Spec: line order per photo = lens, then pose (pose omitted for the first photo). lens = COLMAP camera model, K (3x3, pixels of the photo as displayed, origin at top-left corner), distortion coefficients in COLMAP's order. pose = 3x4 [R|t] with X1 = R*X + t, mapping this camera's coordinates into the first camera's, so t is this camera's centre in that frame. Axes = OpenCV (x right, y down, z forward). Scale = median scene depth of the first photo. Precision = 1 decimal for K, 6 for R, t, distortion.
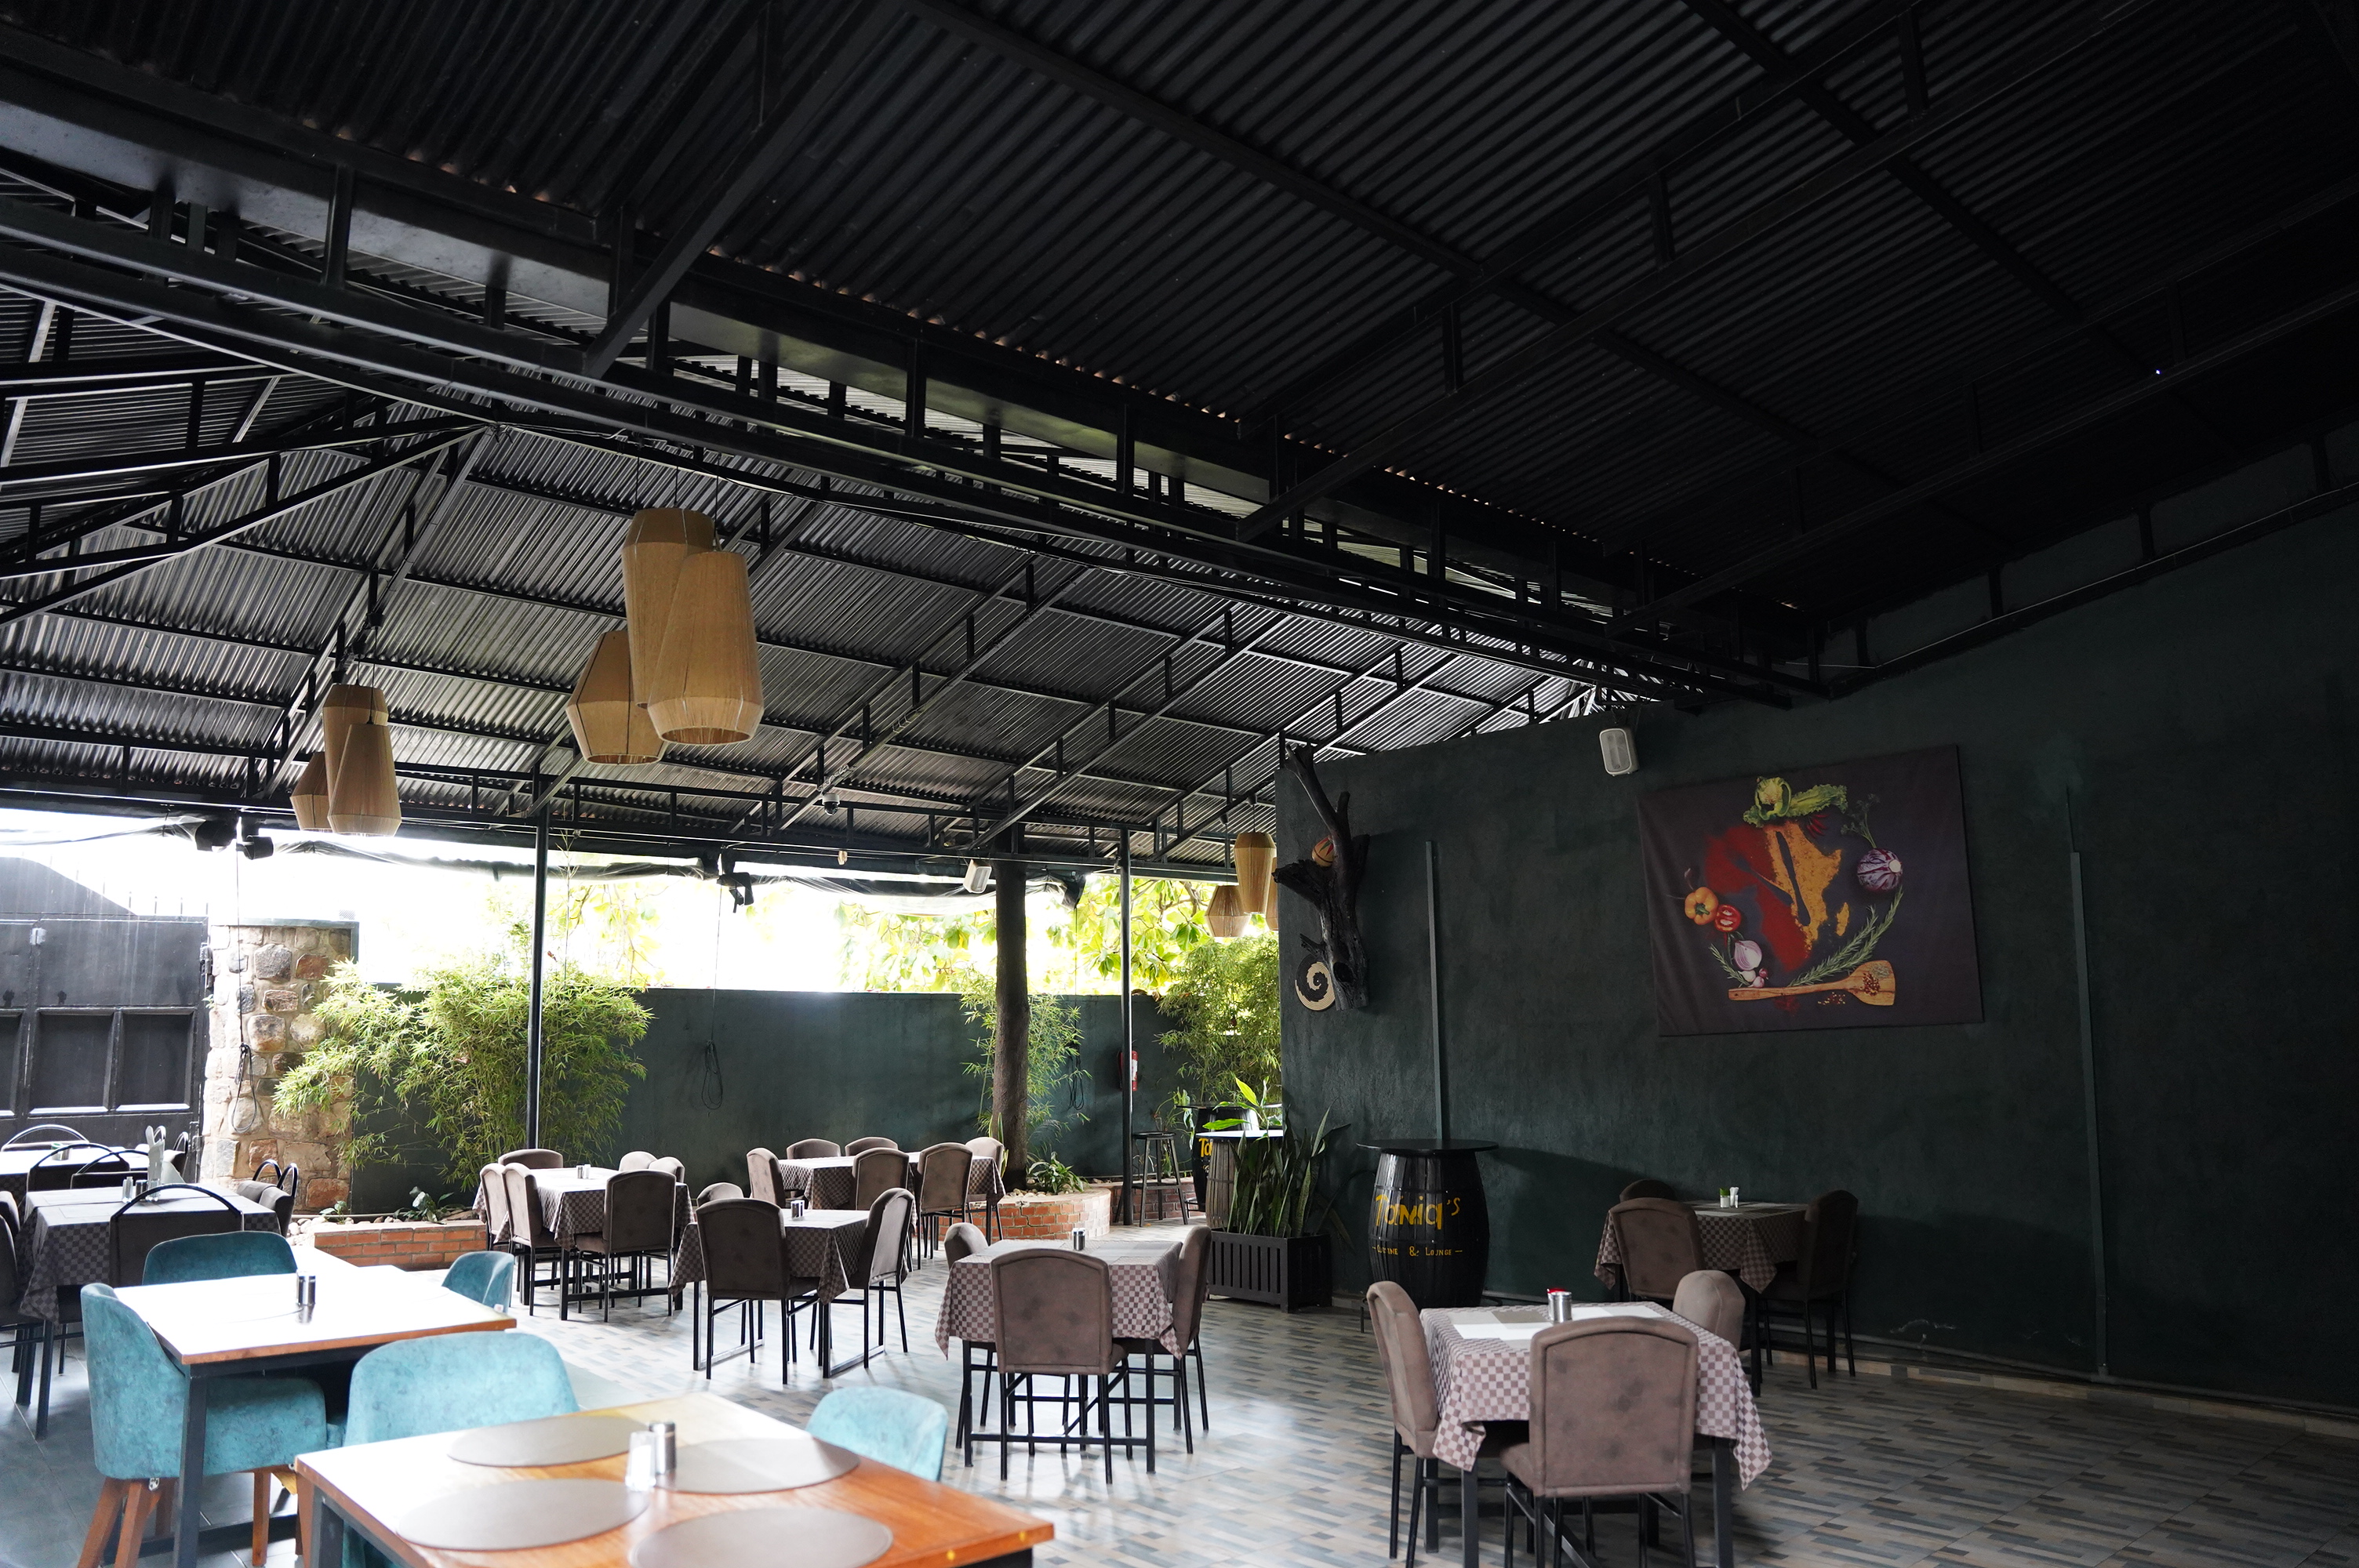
lens RADIAL K [[1643.4, 0, 1179.5], [0, 1643.4, 784.0], [0, 0, 1]] dist [-0.175145, 0.130524]
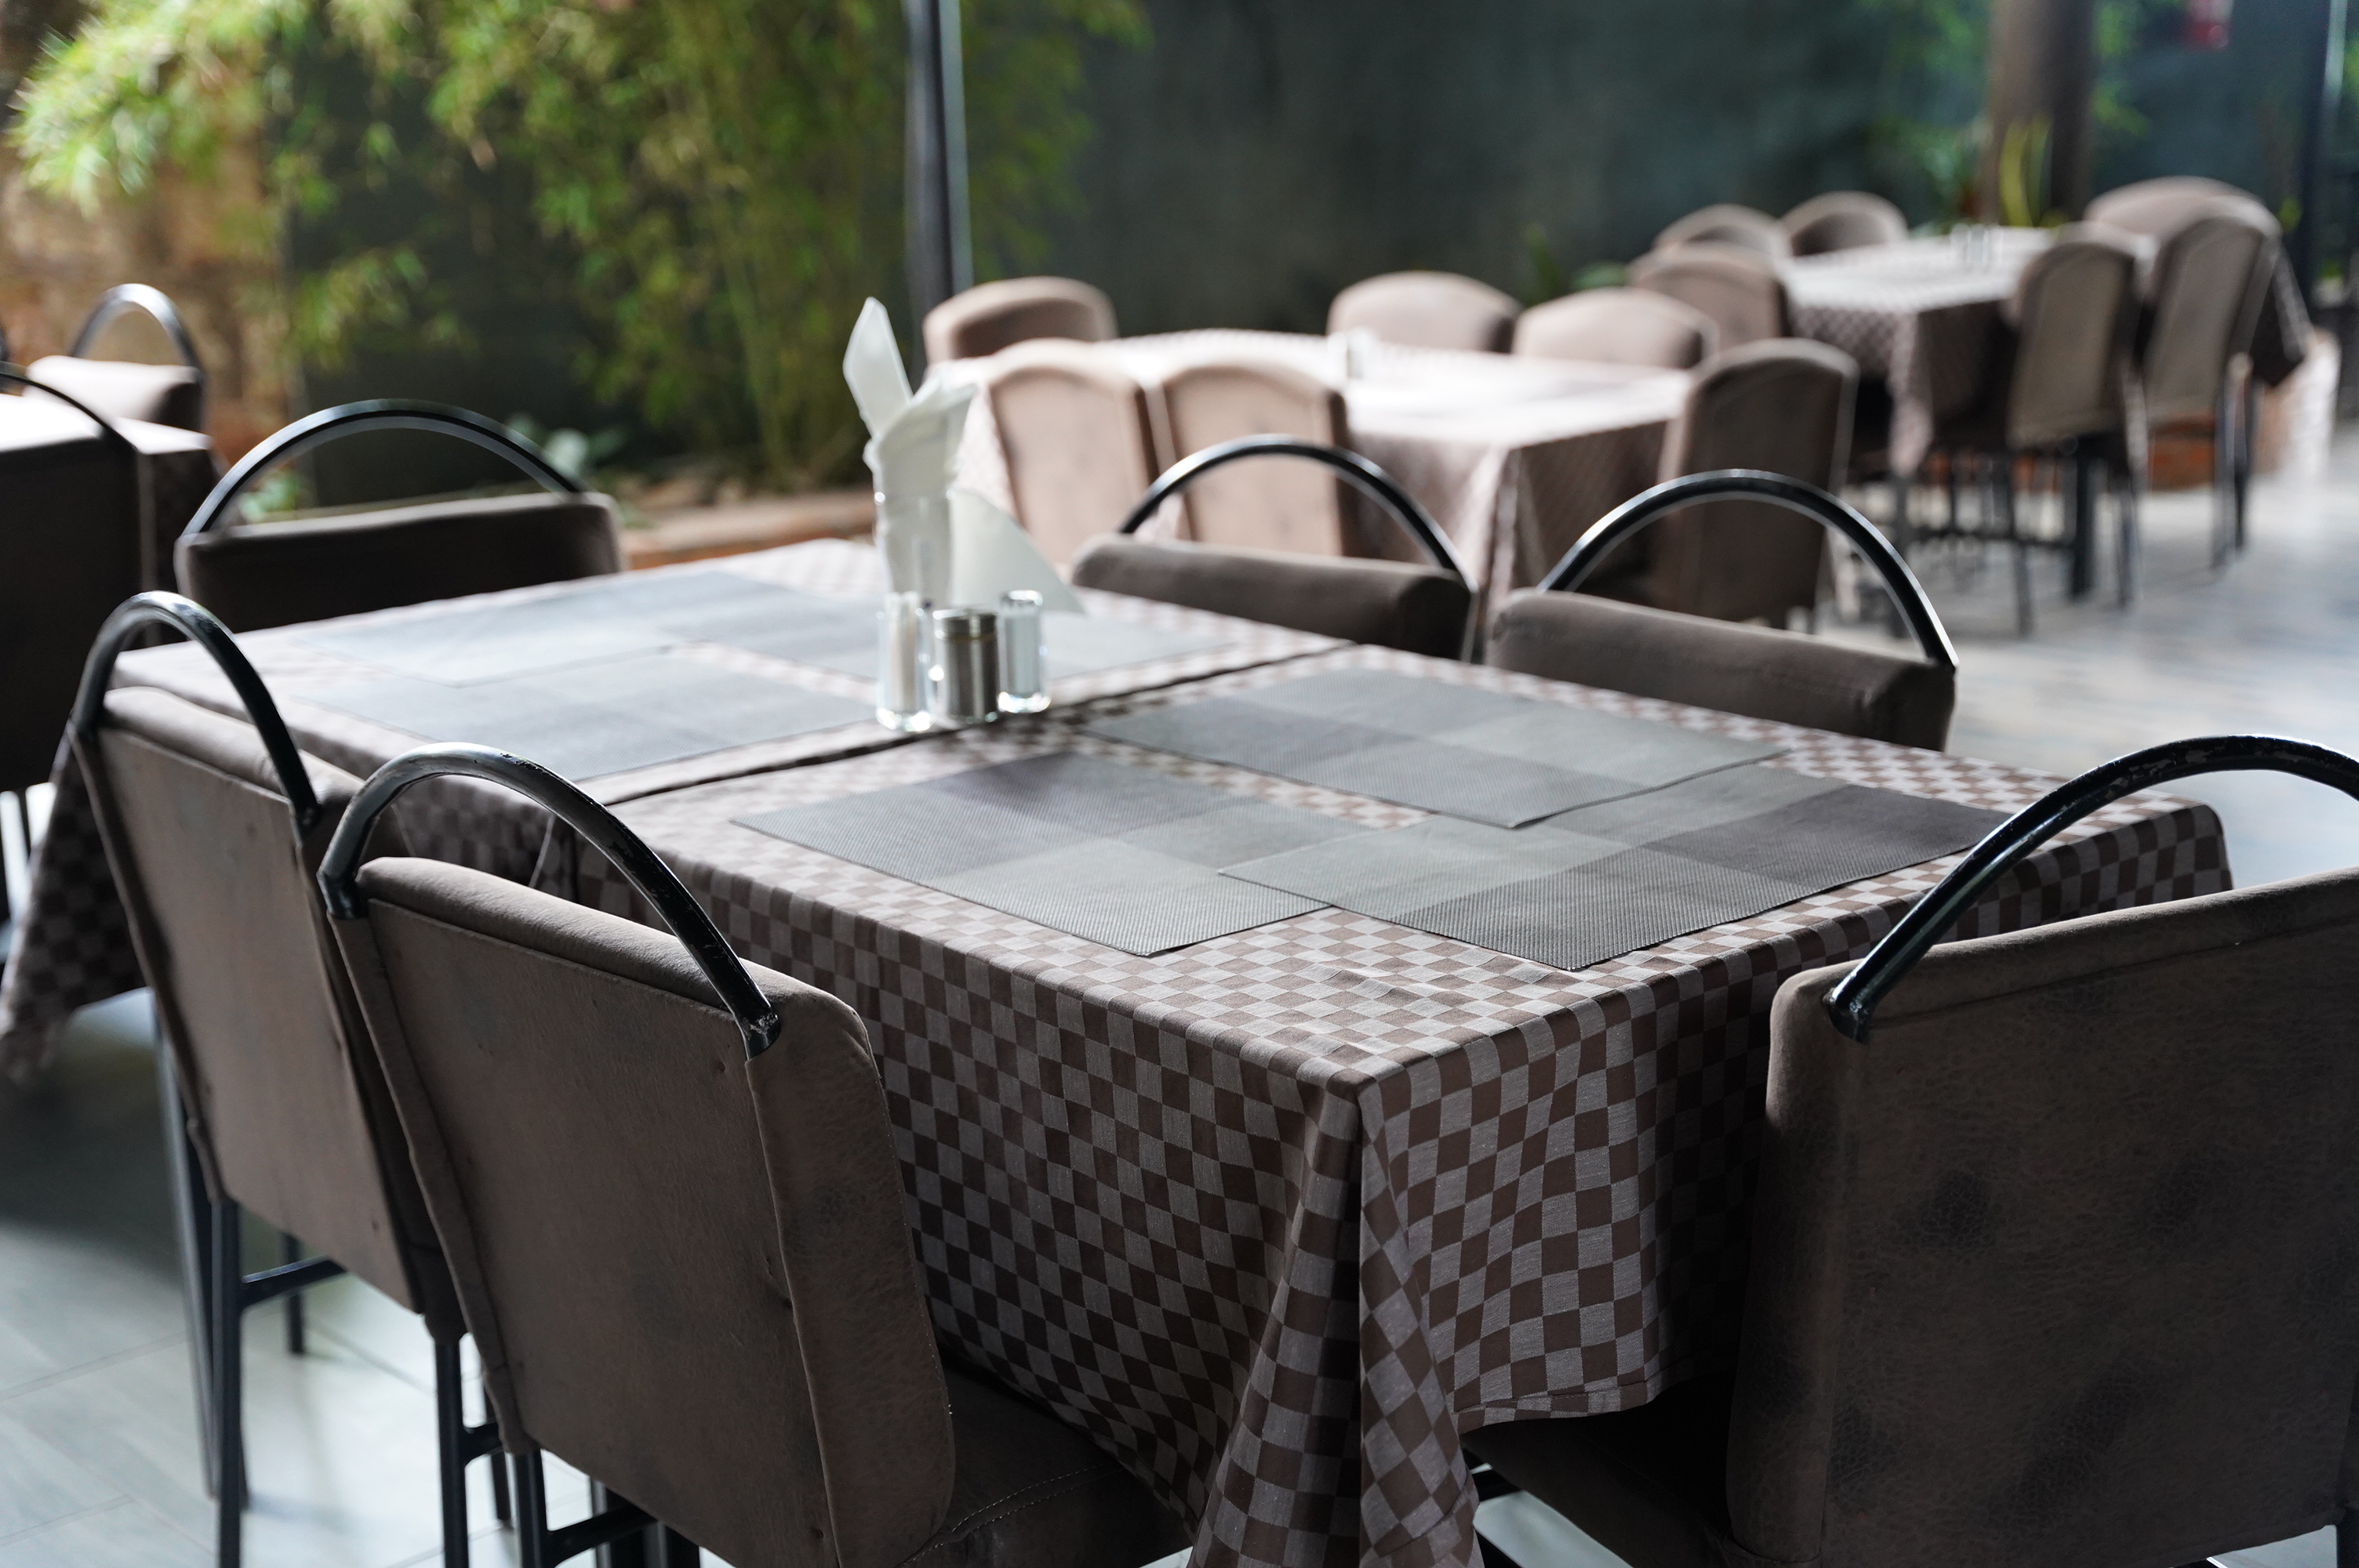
lens RADIAL K [[3238.2, 0, 1191.1], [0, 3238.2, 783.2], [0, 0, 1]] dist [0.087774, 0.305823]
pose [[0.999354, -0.025956, 0.024848, -0.371950], [0.014428, 0.923185, 0.384084, 0.075641], [-0.032909, -0.383478, 0.922964, 0.371408]]
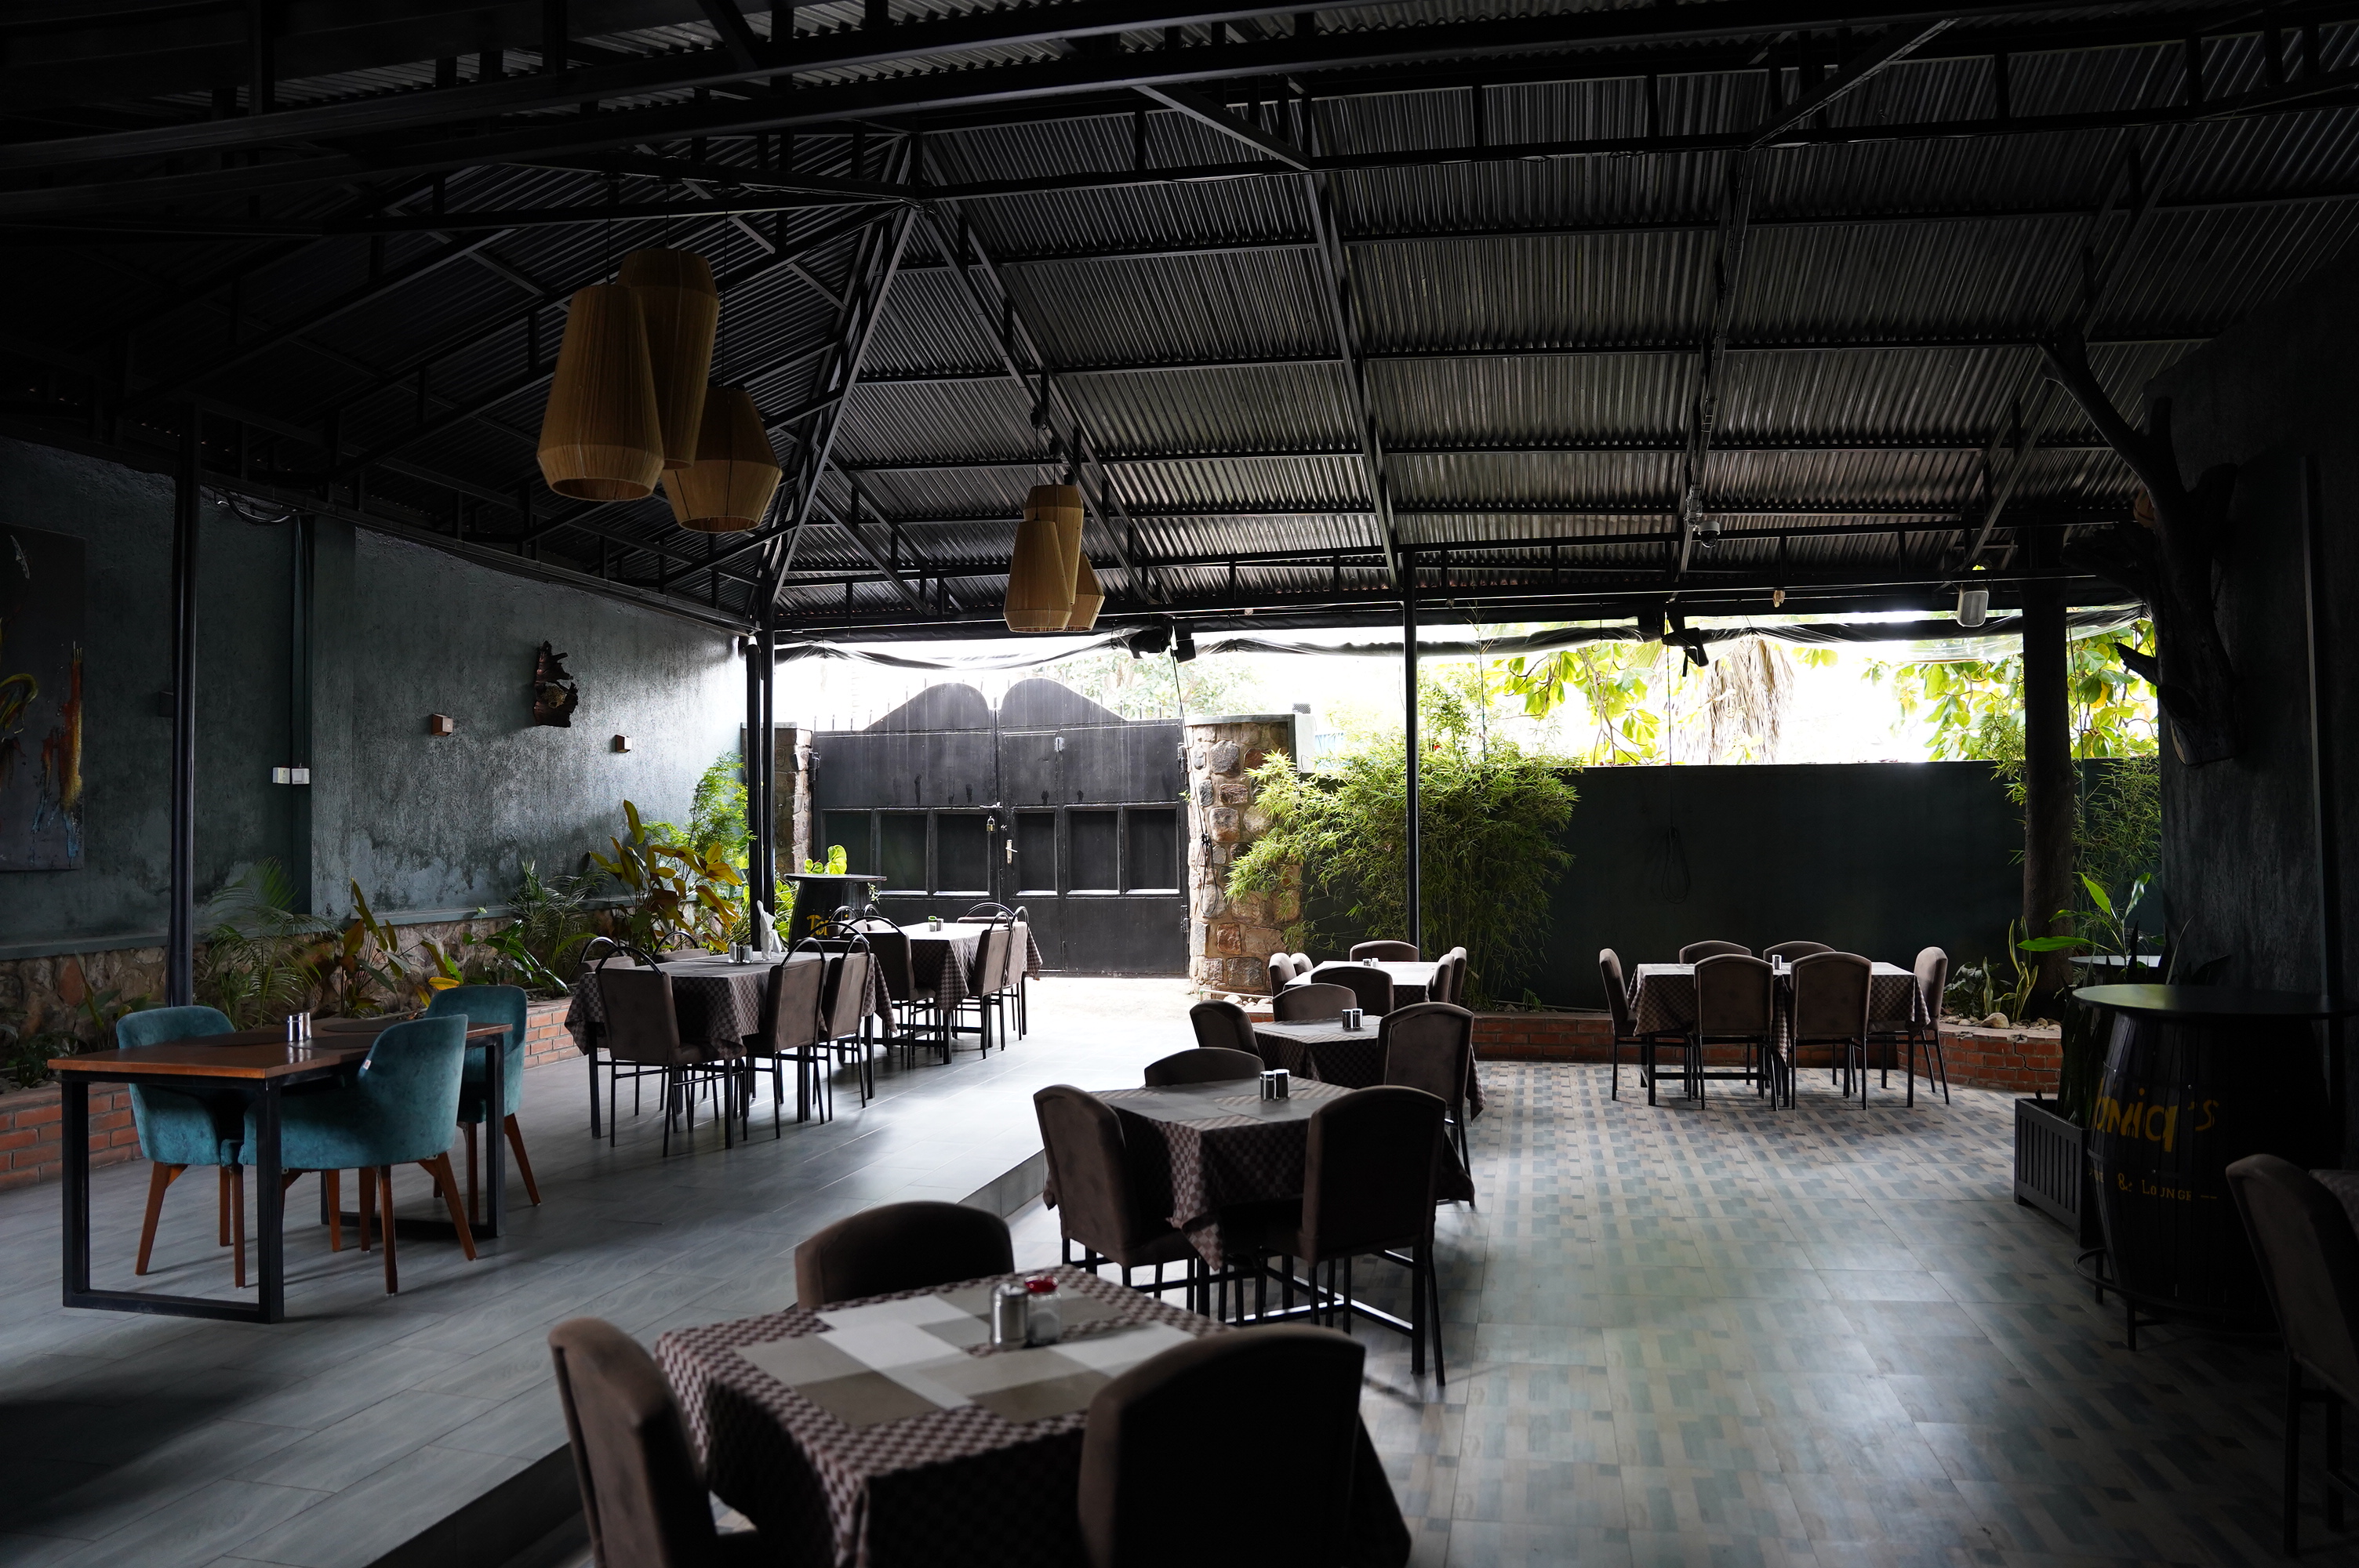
lens RADIAL K [[1643.4, 0, 1179.5], [0, 1643.4, 784.0], [0, 0, 1]] dist [-0.175145, 0.130524]
pose [[0.593071, -0.019798, -0.804907, 0.293873], [0.122521, 0.990274, 0.065918, 0.054381], [0.795774, -0.137712, 0.589728, 0.320873]]
